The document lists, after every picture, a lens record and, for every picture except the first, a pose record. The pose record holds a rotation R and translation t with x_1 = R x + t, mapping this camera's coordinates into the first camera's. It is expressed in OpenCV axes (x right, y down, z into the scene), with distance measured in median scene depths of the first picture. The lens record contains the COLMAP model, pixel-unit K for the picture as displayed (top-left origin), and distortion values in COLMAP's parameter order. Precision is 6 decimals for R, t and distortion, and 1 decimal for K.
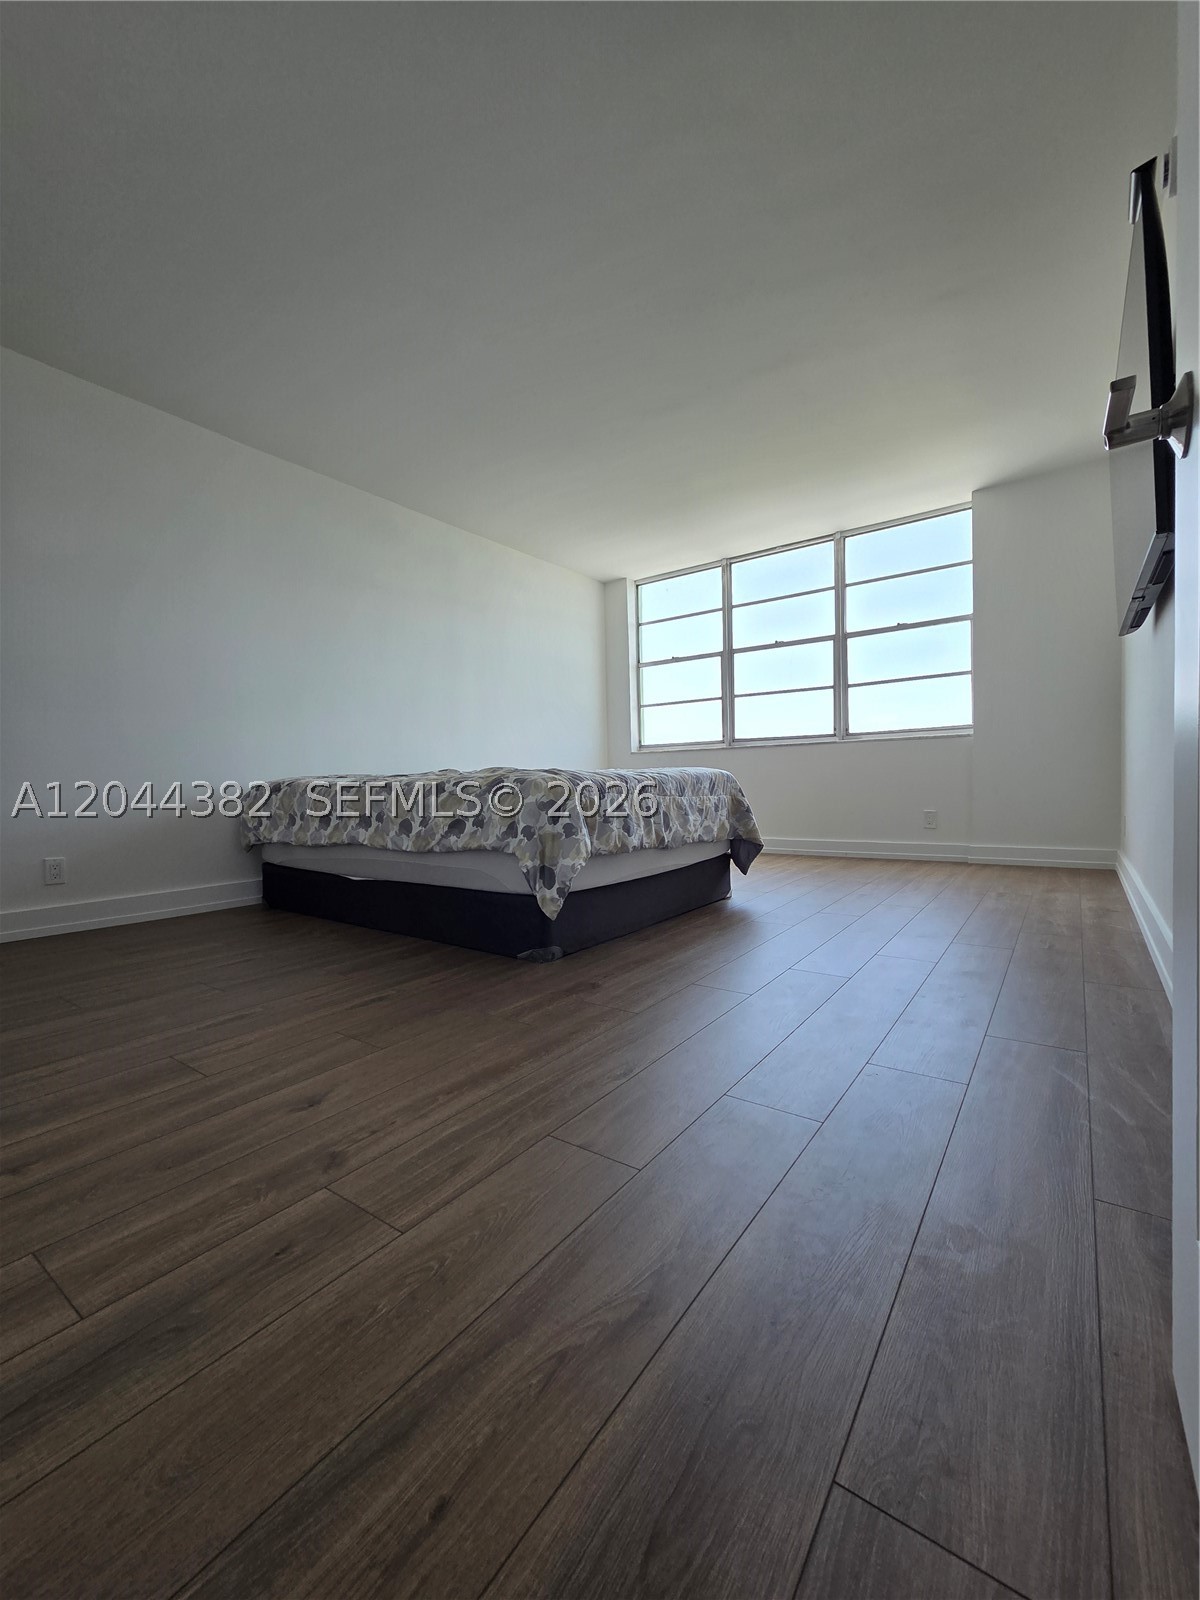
lens RADIAL K [[652.2, 0, 597.1], [0, 652.2, 798.5], [0, 0, 1]] dist [0.000119, -0.000009]
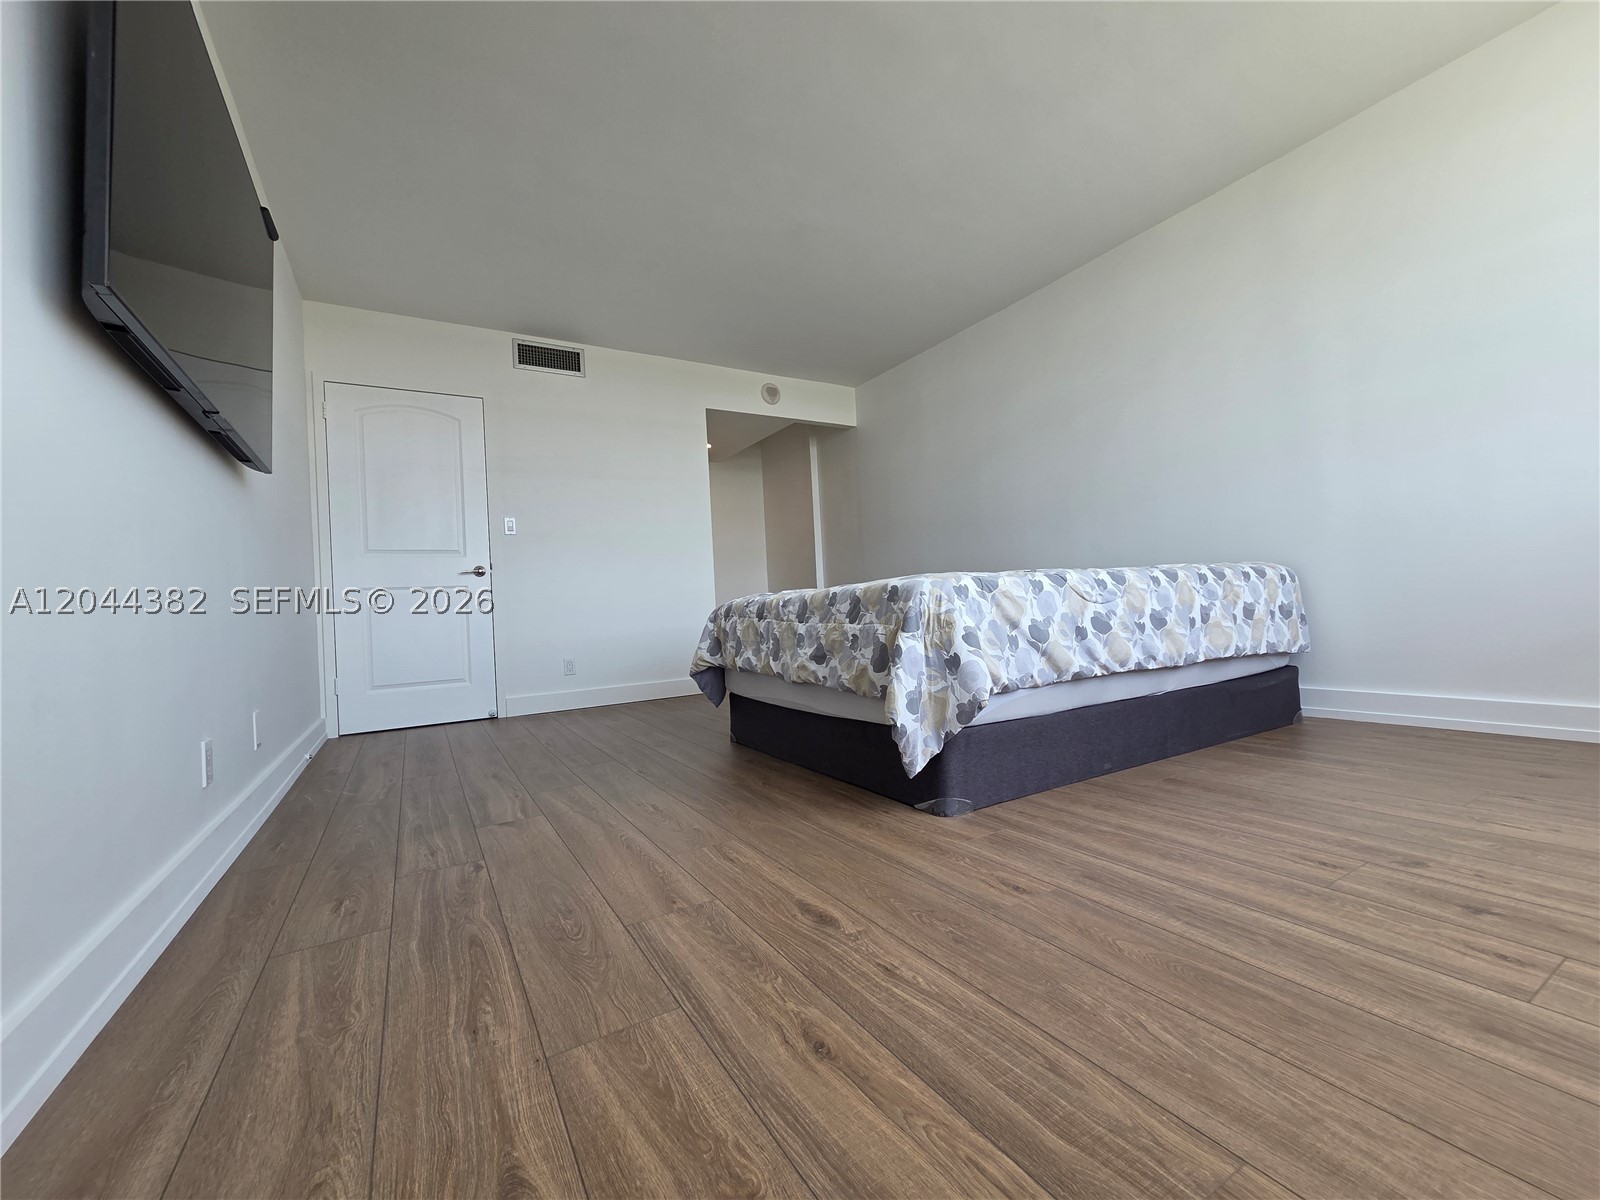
lens RADIAL K [[652.2, 0, 800.0], [0, 652.2, 600.0], [0, 0, 1]] dist [0.000119, -0.000009]
pose [[-0.394676, 0.034969, -0.918155, 0.799964], [0.039166, 0.999008, 0.021213, -0.044433], [0.917985, -0.027589, -0.395653, 1.227974]]
